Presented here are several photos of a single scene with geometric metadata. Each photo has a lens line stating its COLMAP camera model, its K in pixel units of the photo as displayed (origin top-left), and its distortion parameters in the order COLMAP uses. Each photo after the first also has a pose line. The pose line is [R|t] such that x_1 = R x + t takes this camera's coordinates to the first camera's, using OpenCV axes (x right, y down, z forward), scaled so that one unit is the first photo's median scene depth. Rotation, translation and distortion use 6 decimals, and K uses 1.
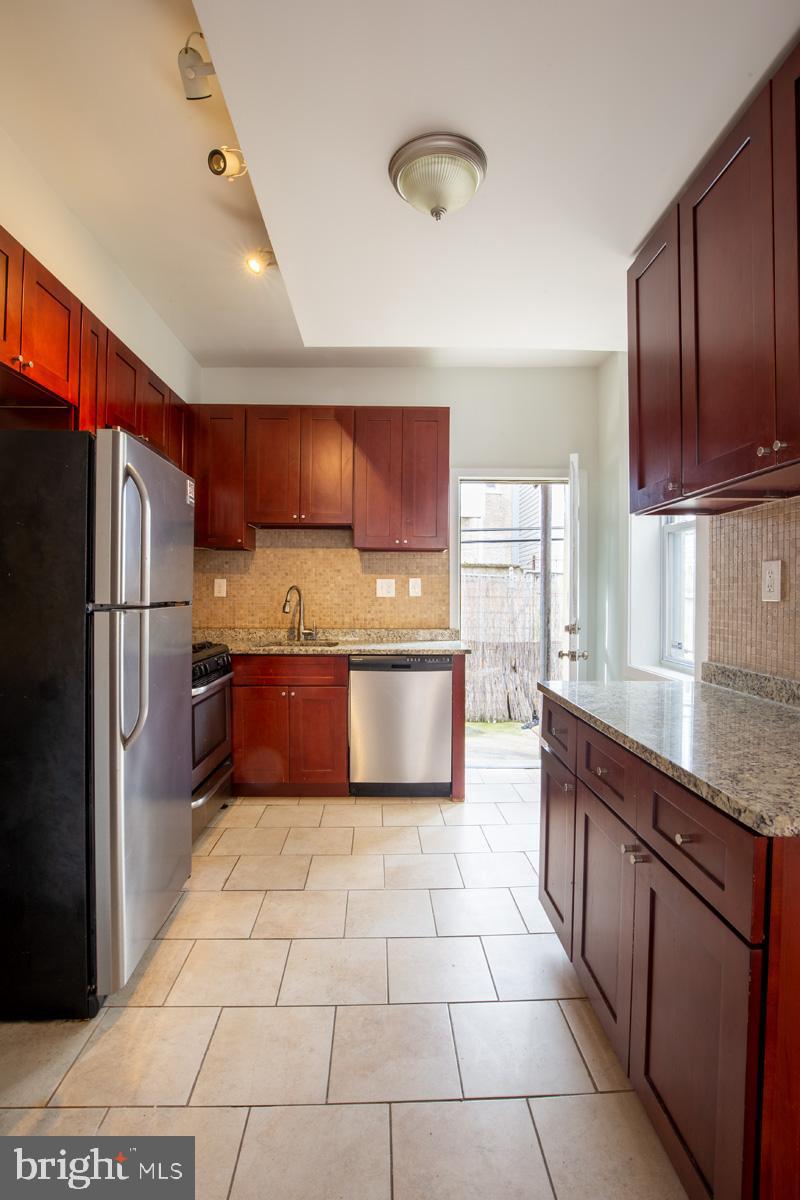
lens RADIAL K [[561.0, 0, 400.0], [0, 561.0, 600.0], [0, 0, 1]] dist [-0.039297, 0.008683]
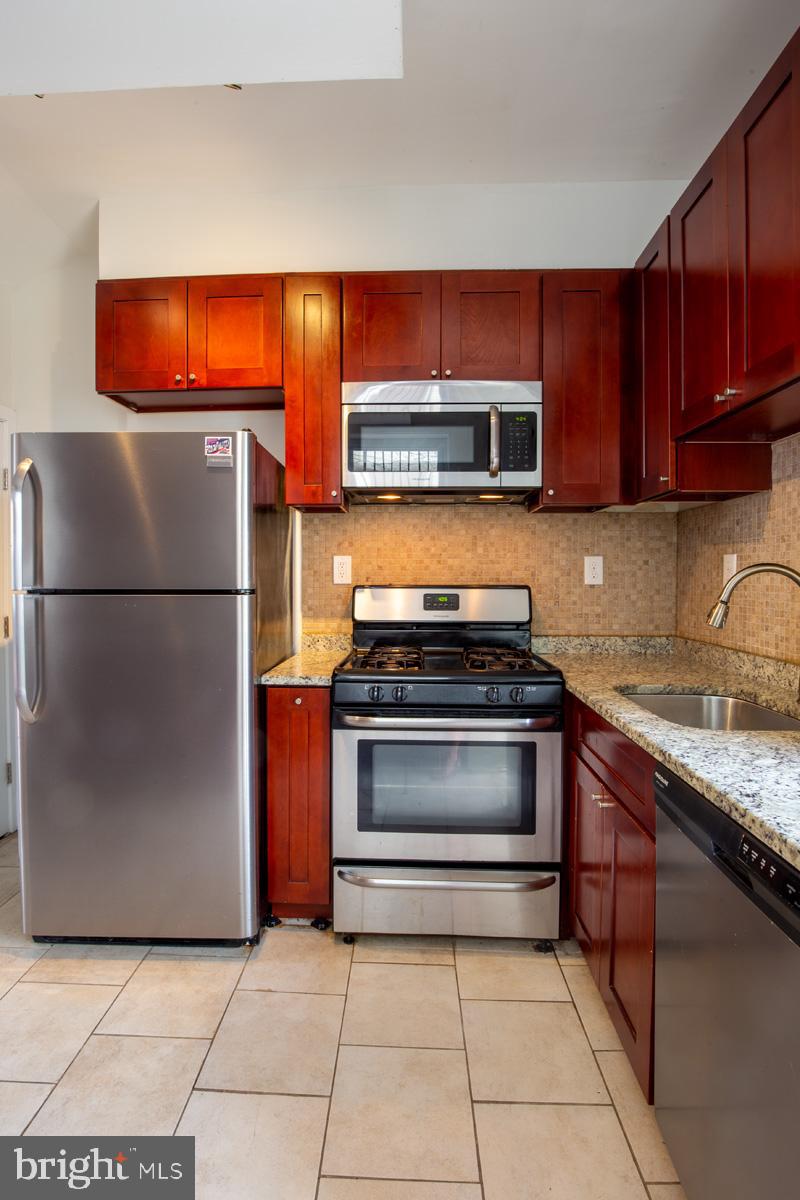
lens RADIAL K [[582.3, 0, 399.9], [0, 582.3, 586.5], [0, 0, 1]] dist [-0.042508, 0.009804]
pose [[-0.054140, 0.010527, -0.998478, 0.288408], [-0.021276, 0.999705, 0.011694, -0.008989], [0.998307, 0.021877, -0.053901, 0.894675]]
